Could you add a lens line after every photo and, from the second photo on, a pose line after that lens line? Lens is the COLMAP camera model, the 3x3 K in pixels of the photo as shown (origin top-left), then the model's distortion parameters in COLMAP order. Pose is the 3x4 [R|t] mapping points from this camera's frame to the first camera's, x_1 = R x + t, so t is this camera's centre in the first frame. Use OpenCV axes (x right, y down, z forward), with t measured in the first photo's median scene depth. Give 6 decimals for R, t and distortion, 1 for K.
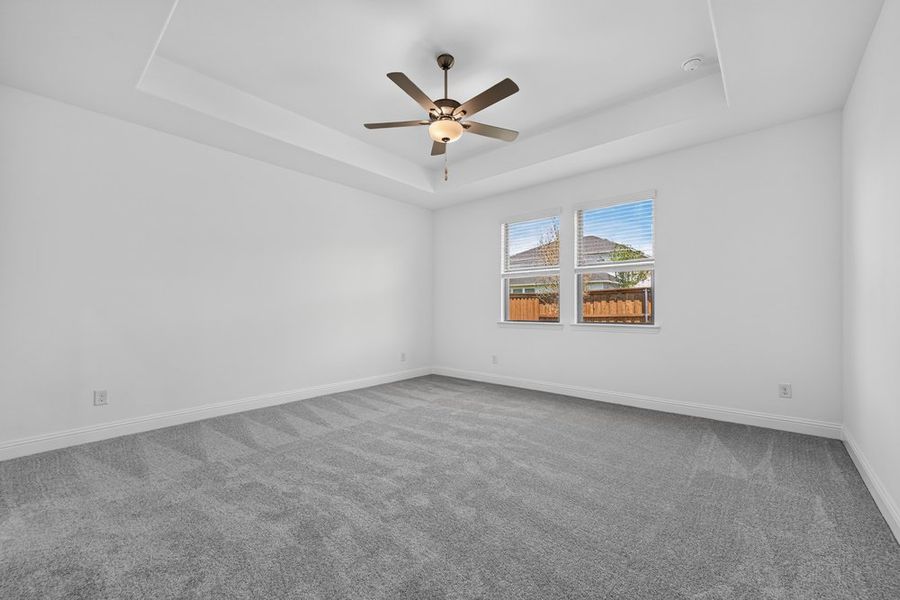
lens RADIAL K [[362.8, 0, 453.5], [0, 362.8, 307.6], [0, 0, 1]] dist [0.026606, -0.000195]
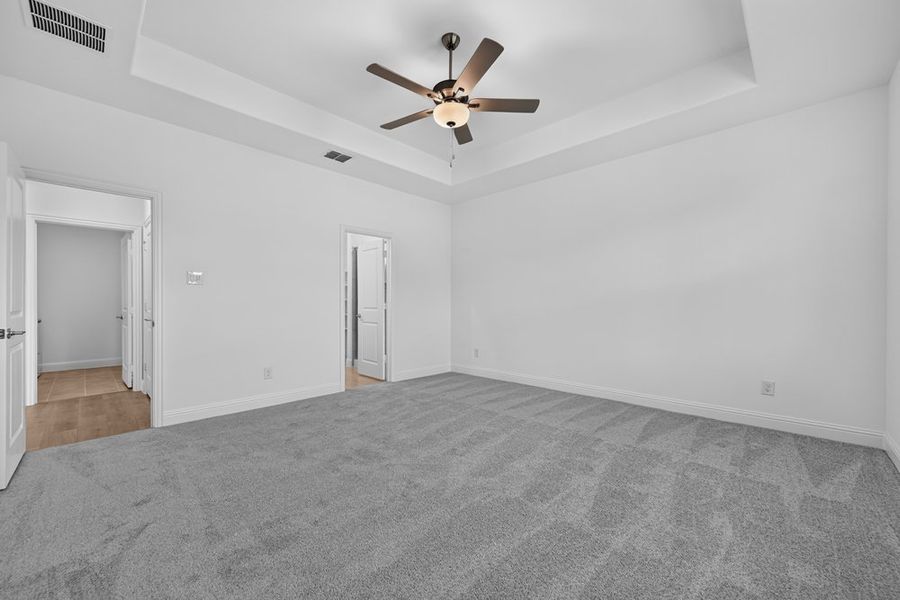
lens RADIAL K [[362.8, 0, 453.5], [0, 362.8, 307.6], [0, 0, 1]] dist [0.026606, -0.000195]
pose [[-0.049772, 0.009386, -0.998717, 0.819348], [-0.004256, 0.999945, 0.009609, 0.005847], [0.998752, 0.004728, -0.049729, 0.948515]]
